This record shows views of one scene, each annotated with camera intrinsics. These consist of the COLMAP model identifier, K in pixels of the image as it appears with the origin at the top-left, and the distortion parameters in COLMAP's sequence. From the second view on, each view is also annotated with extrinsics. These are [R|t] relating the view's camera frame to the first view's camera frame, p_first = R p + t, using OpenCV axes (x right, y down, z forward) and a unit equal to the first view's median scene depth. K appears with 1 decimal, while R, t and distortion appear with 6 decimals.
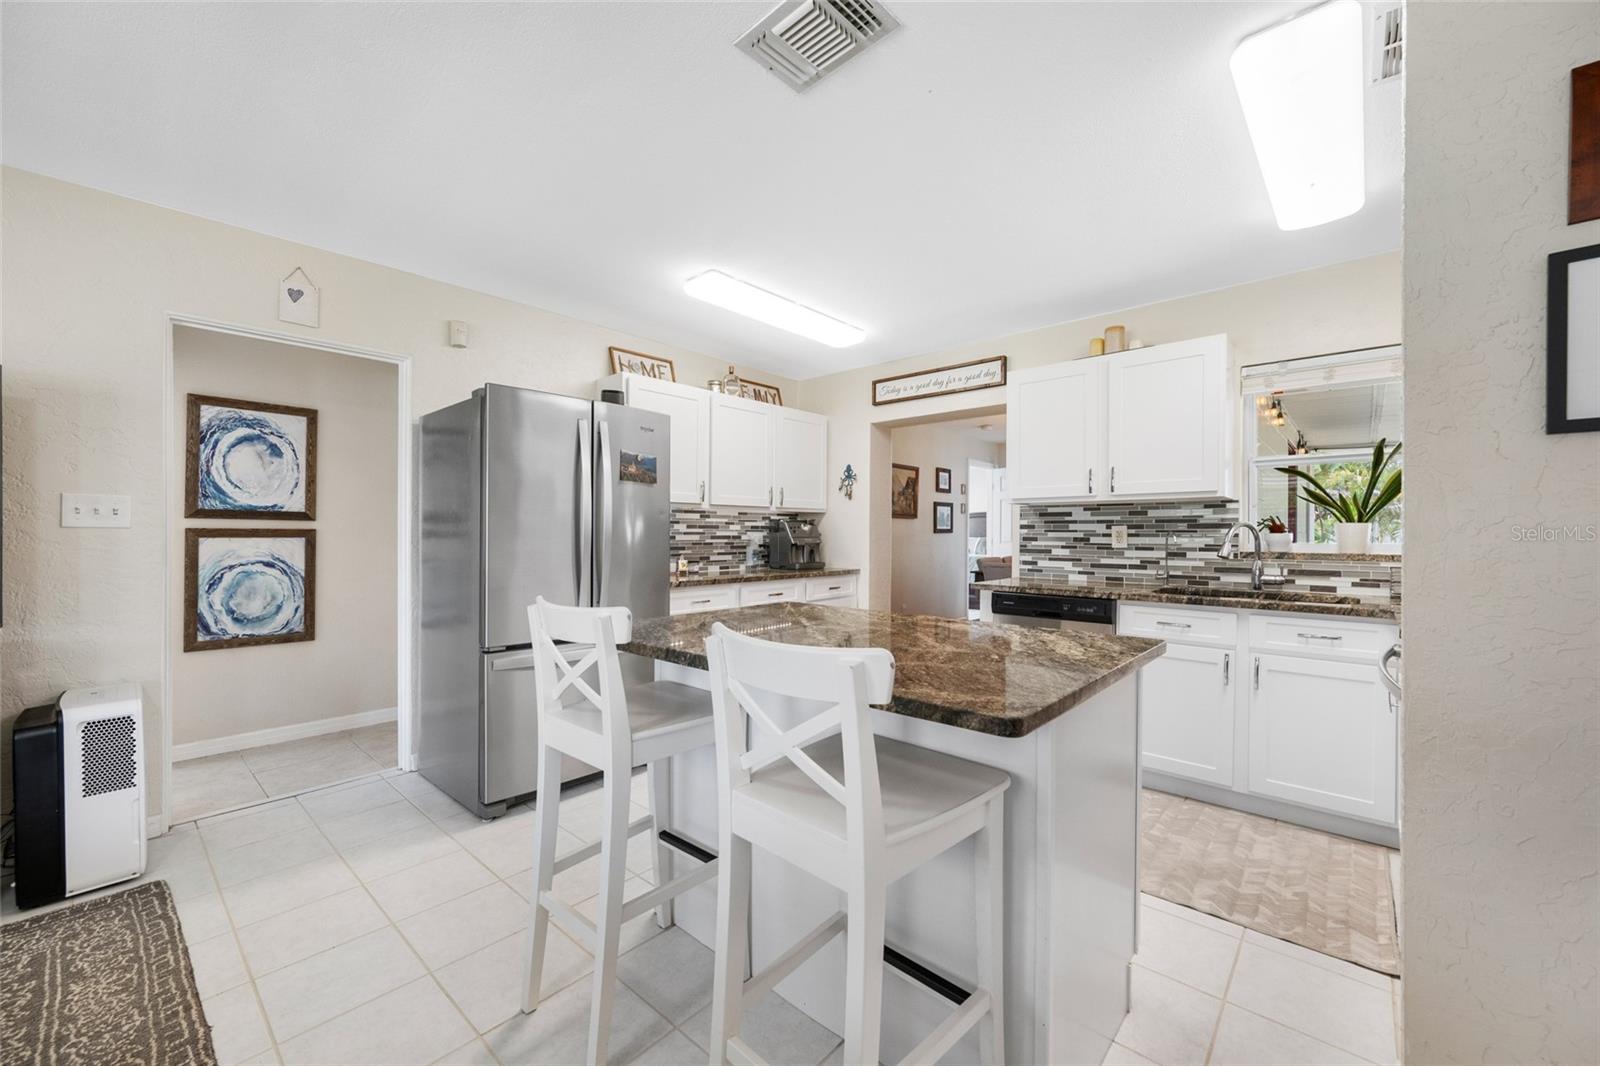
lens RADIAL K [[633.6, 0, 833.5], [0, 633.6, 537.7], [0, 0, 1]] dist [-0.000859, -0.000234]
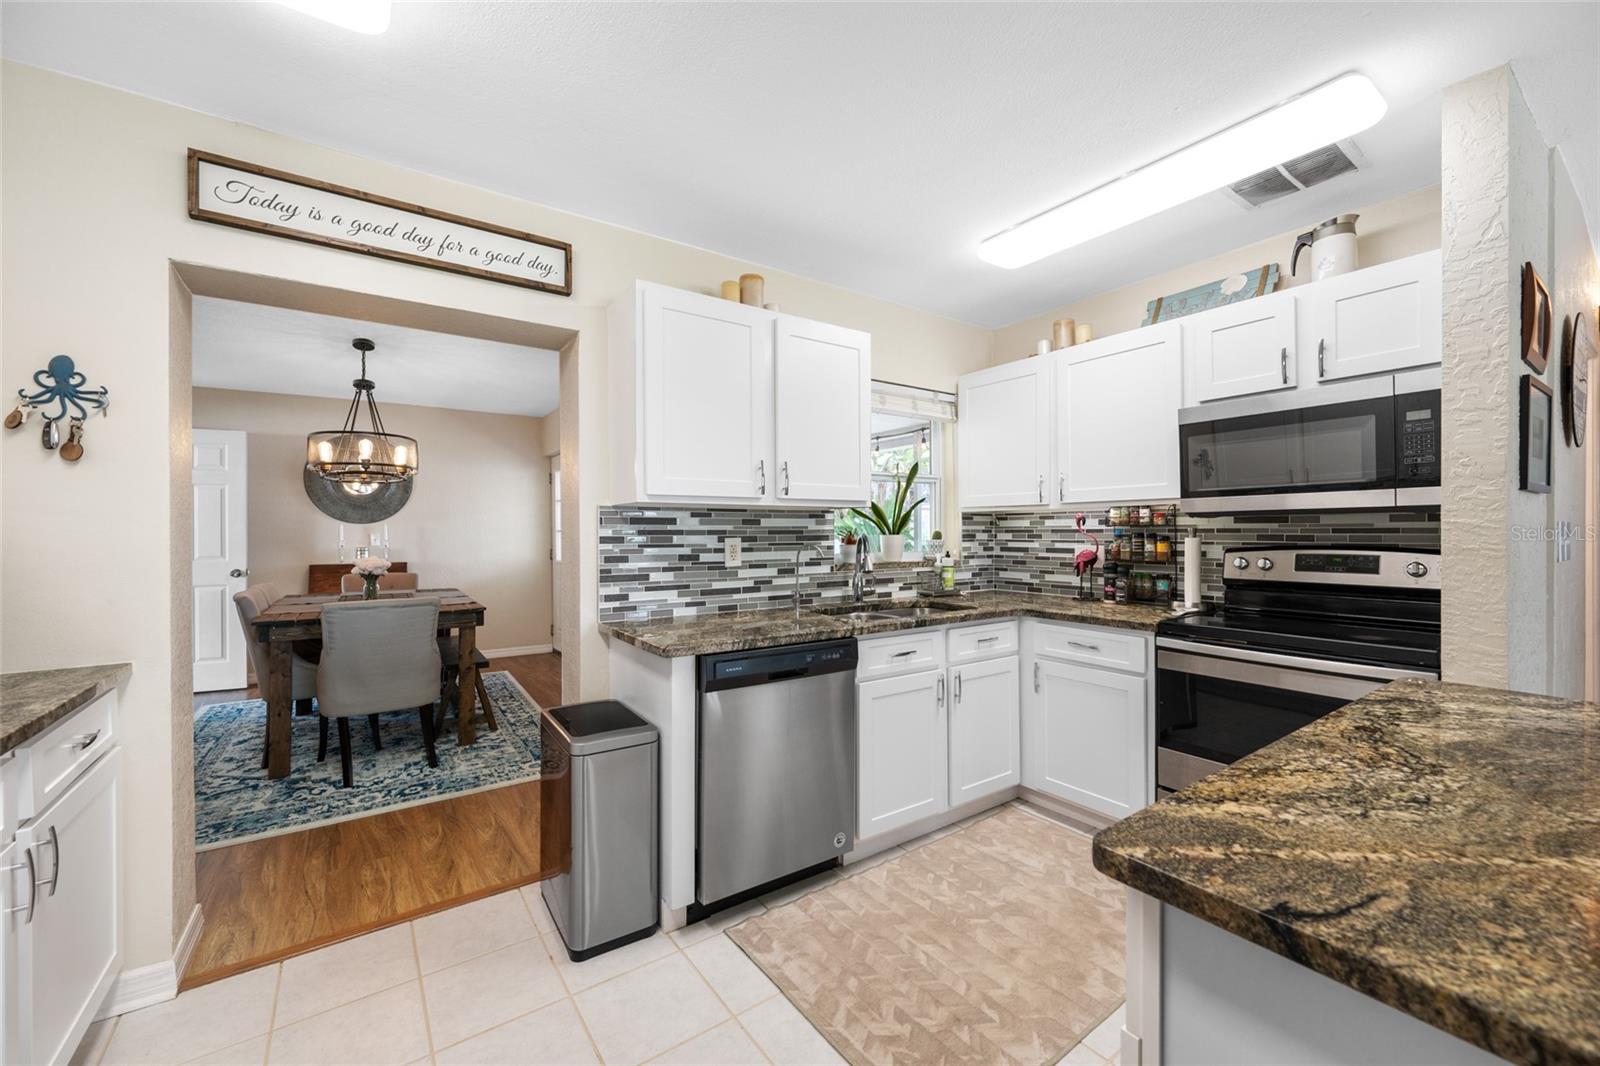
lens RADIAL K [[622.6, 0, 799.5], [0, 622.6, 536.7], [0, 0, 1]] dist [-0.001585, -0.000336]
pose [[0.260999, -0.009843, 0.965289, -0.242356], [0.011414, 0.999910, 0.007110, -0.023551], [-0.965272, 0.009162, 0.261088, 0.690462]]
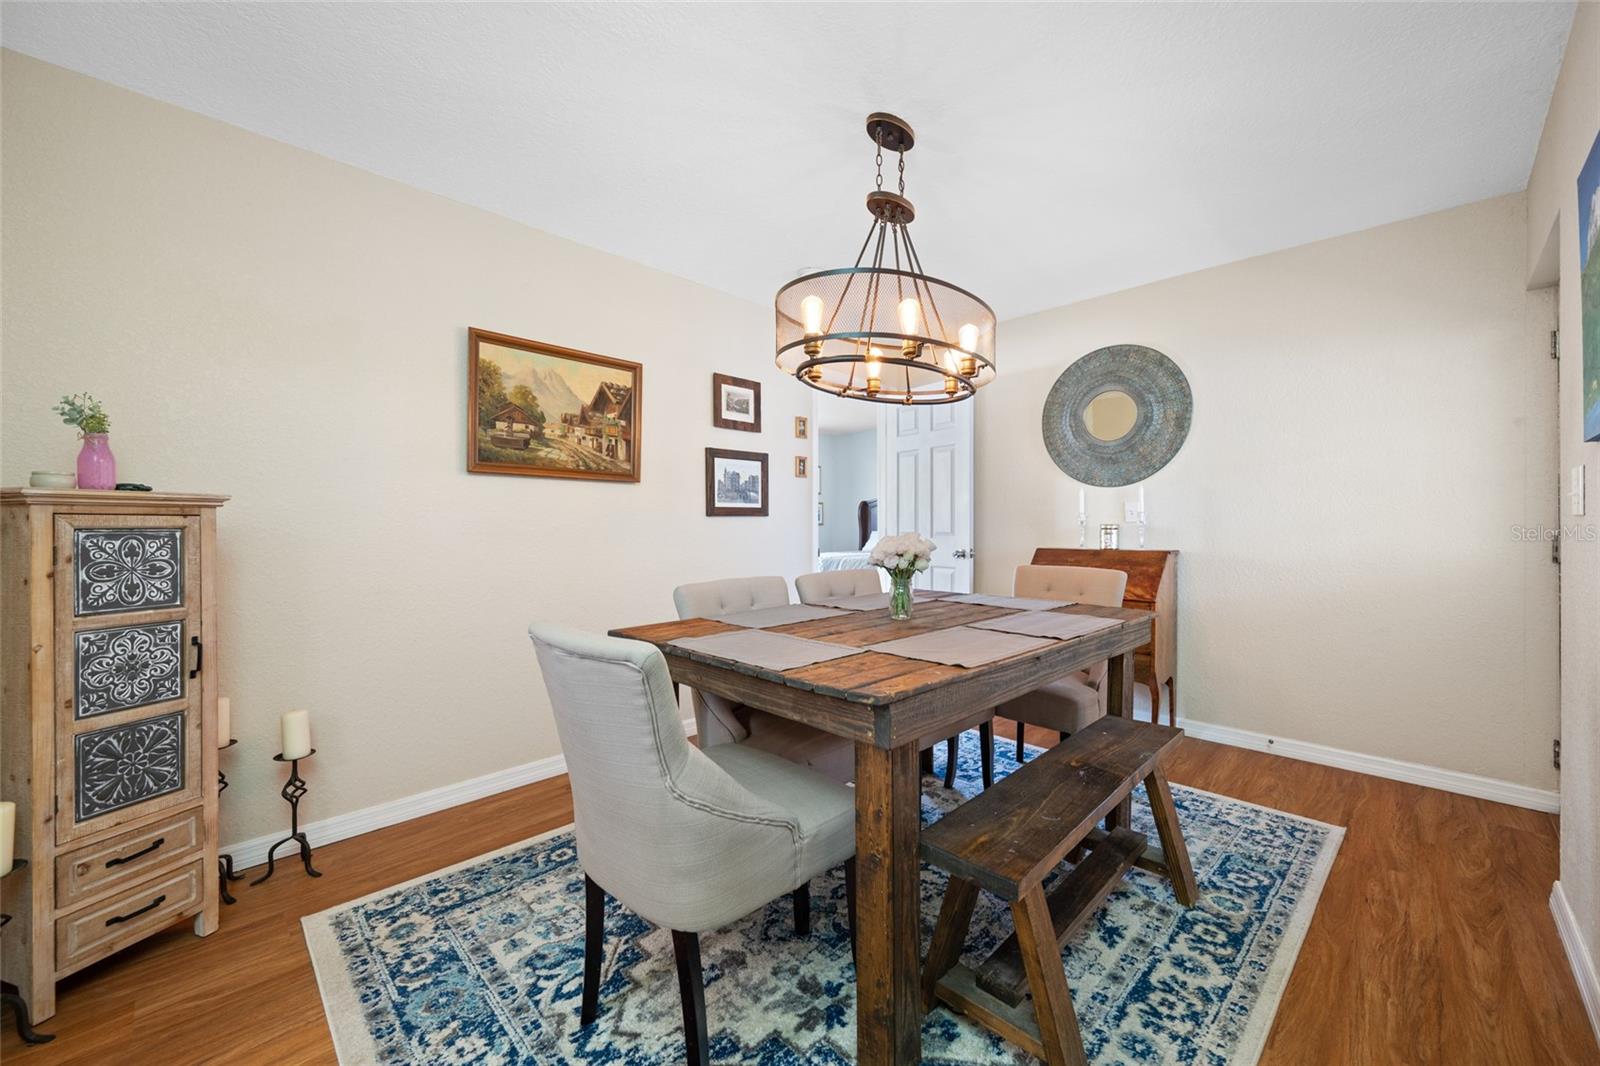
lens RADIAL K [[631.3, 0, 804.5], [0, 631.3, 526.4], [0, 0, 1]] dist [-0.001556, -0.000304]
pose [[0.995643, -0.006199, -0.093041, 0.538380], [0.005896, 0.999976, -0.003535, 0.004381], [0.093061, 0.002971, 0.995656, 1.095820]]
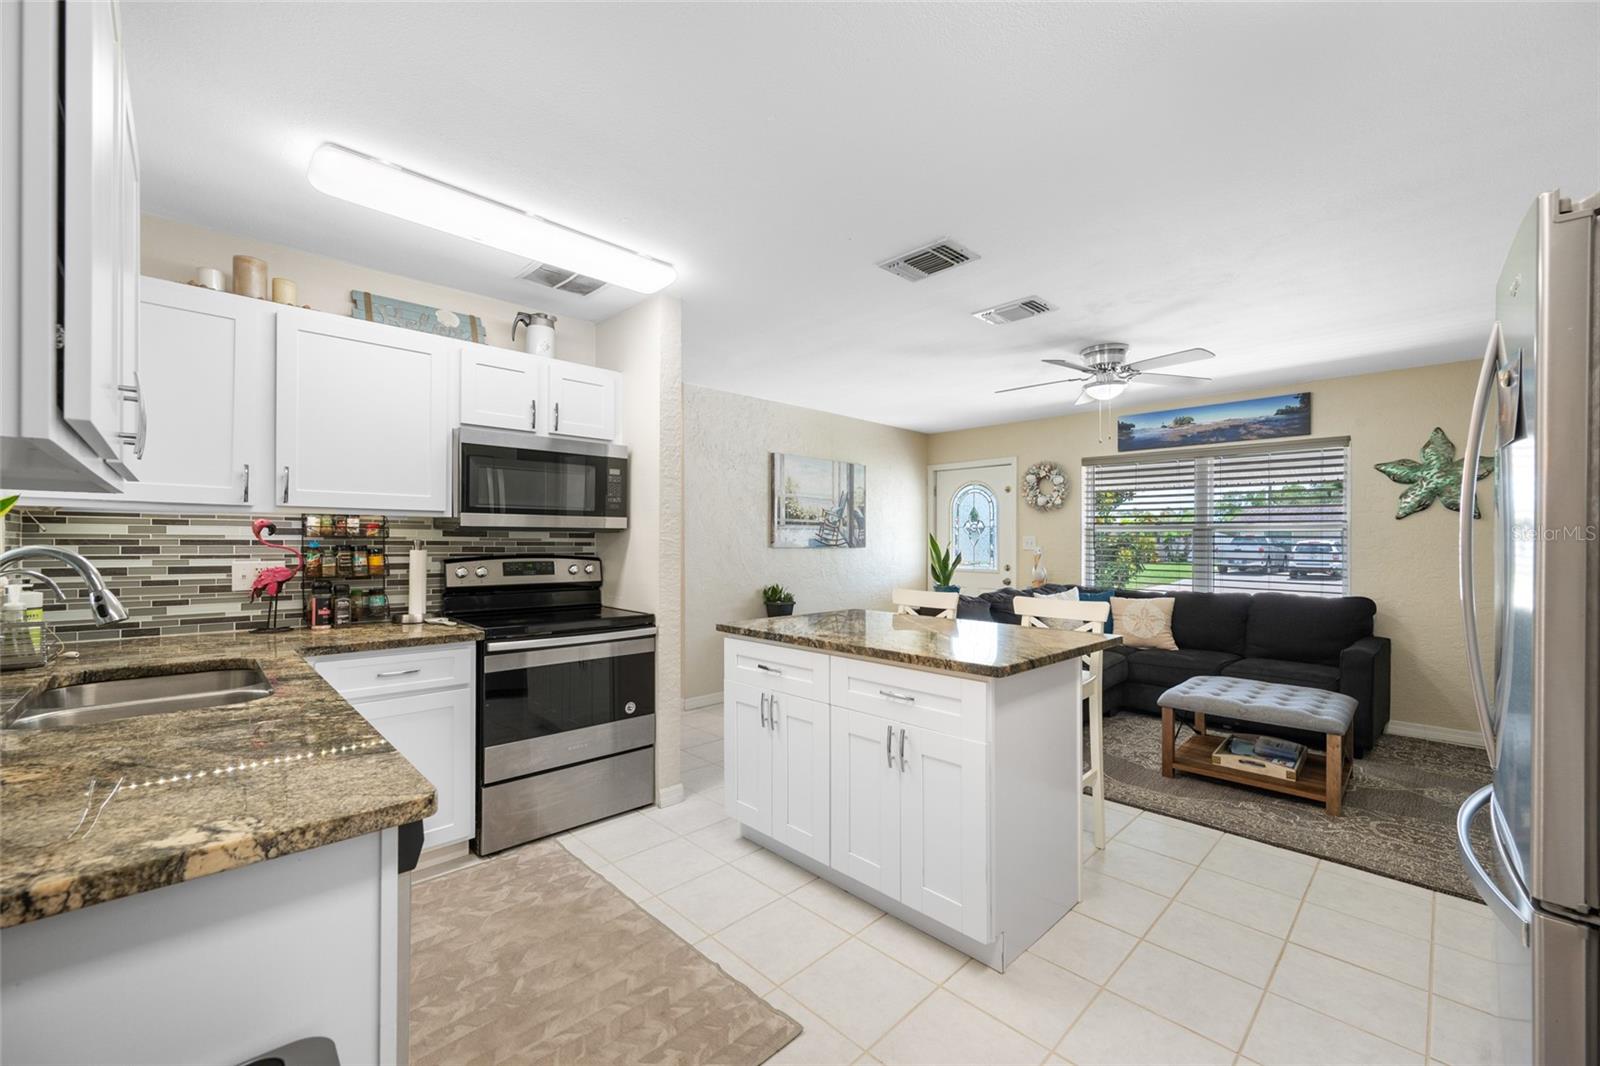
lens RADIAL K [[631.4, 0, 800.4], [0, 631.4, 541.5], [0, 0, 1]] dist [0.000450, -0.000027]
pose [[-0.992512, -0.003846, 0.122090, 0.042270], [-0.003424, 0.999987, 0.003667, -0.026321], [-0.122103, 0.003222, -0.992512, 1.131371]]
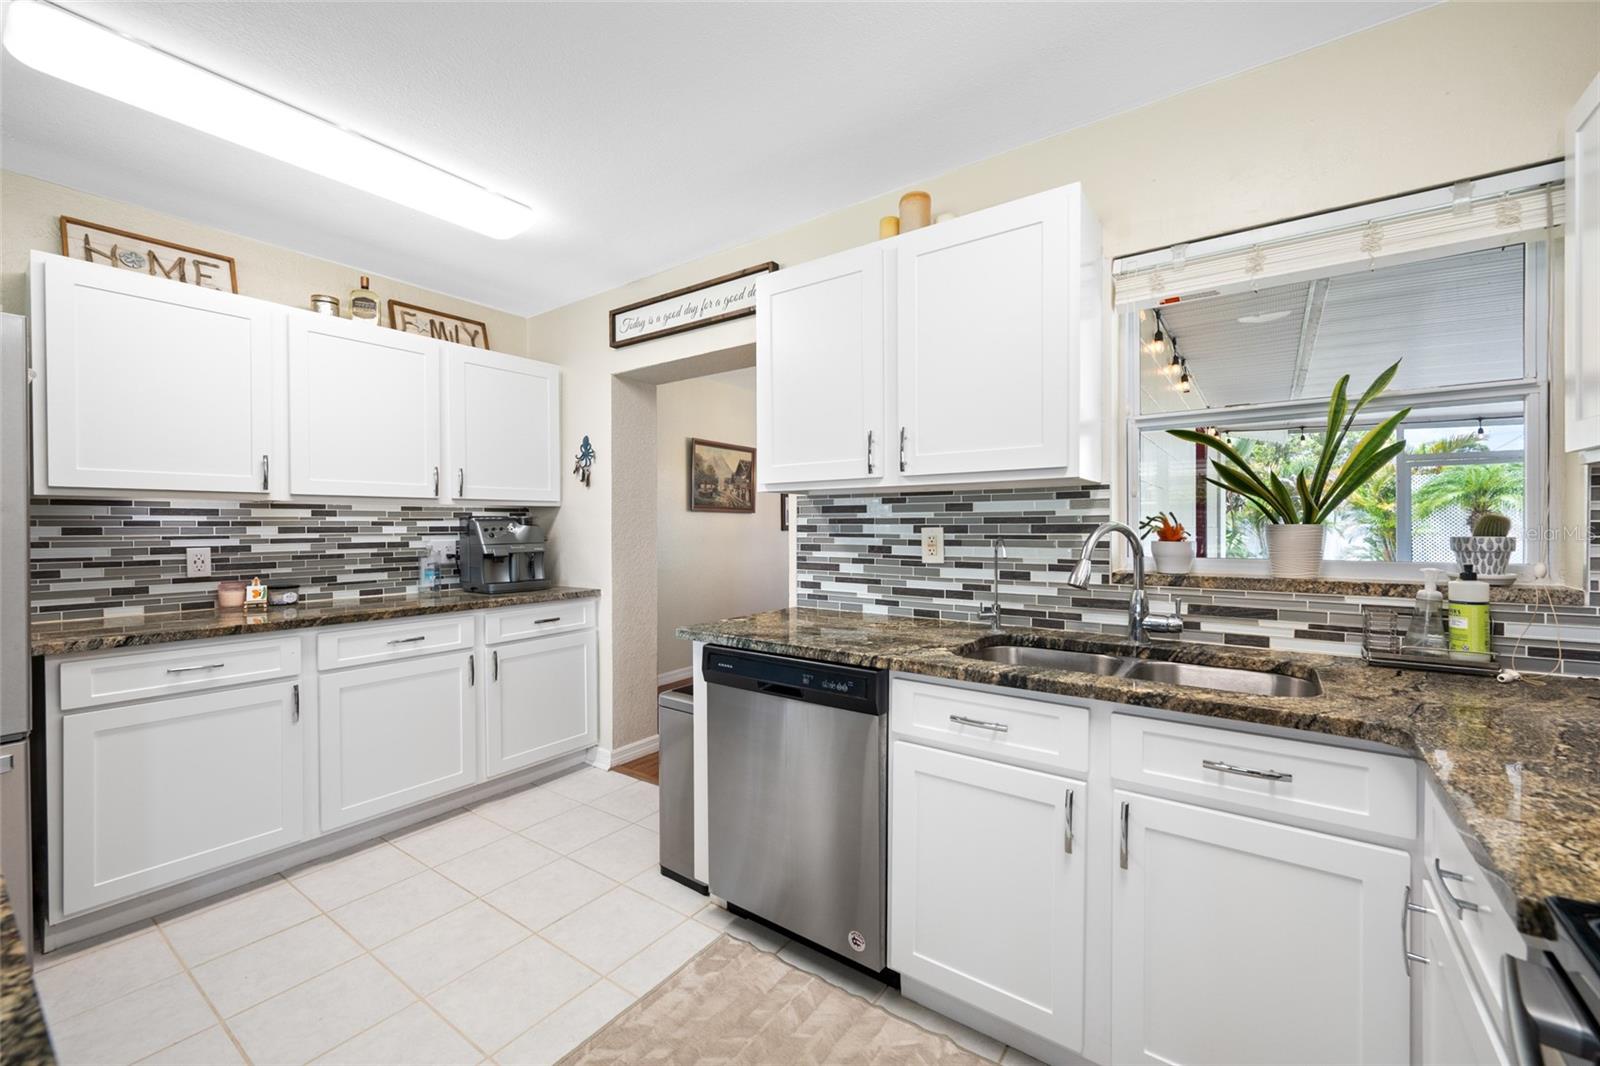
lens RADIAL K [[639.0, 0, 822.4], [0, 639.0, 531.9], [0, 0, 1]] dist [0.000584, -0.000366]
pose [[0.996048, -0.006776, 0.088562, 0.275318], [0.006465, 0.999972, 0.003795, -0.016804], [-0.088585, -0.003207, 0.996063, 0.370422]]
